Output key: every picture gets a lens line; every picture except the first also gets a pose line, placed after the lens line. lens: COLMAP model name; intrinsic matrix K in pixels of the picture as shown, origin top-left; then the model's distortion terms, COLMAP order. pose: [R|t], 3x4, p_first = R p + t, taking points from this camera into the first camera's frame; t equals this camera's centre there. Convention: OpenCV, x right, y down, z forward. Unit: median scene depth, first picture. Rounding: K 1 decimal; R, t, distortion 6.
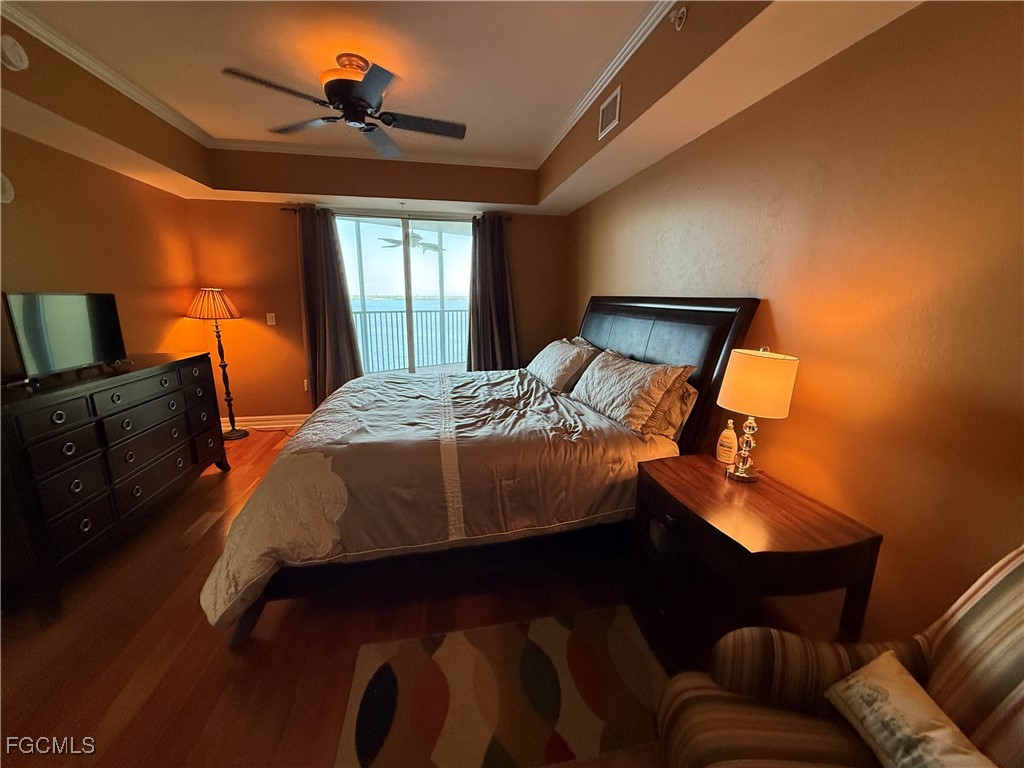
lens RADIAL K [[407.4, 0, 513.9], [0, 407.4, 384.0], [0, 0, 1]] dist [0.002478, 0.000724]
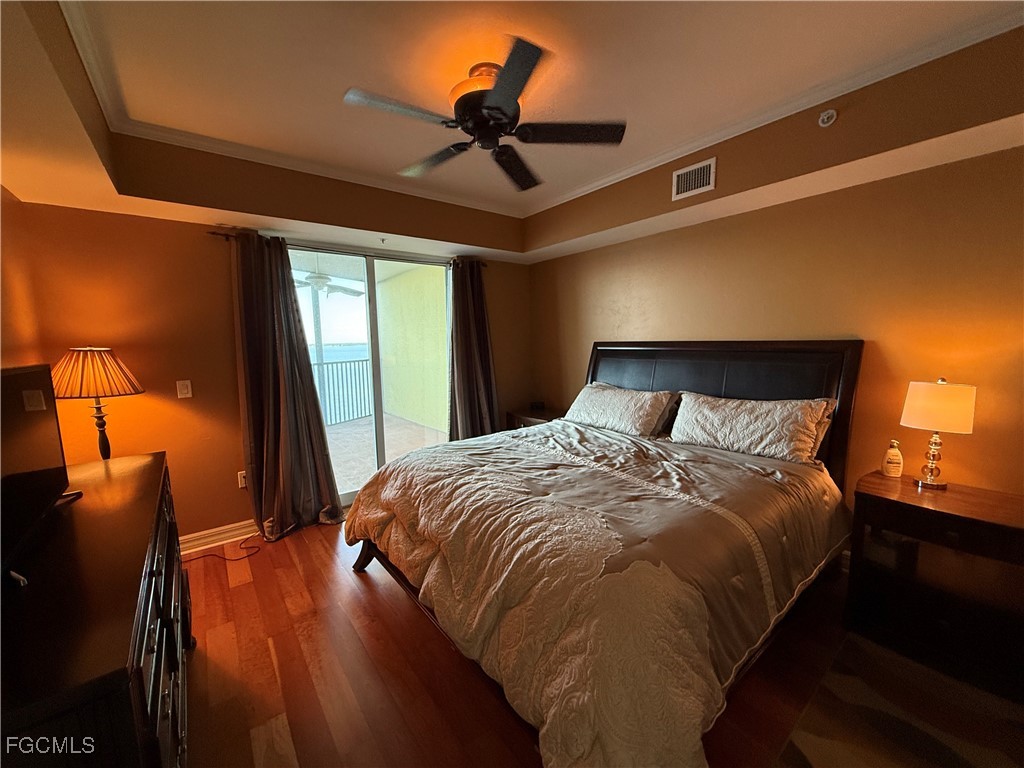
lens RADIAL K [[407.4, 0, 512.5], [0, 407.4, 382.6], [0, 0, 1]] dist [0.002478, 0.000724]
pose [[0.889095, -0.074272, 0.451656, -0.454101], [0.123082, 0.989197, -0.079623, -0.055549], [-0.440863, 0.126383, 0.888632, 0.184711]]
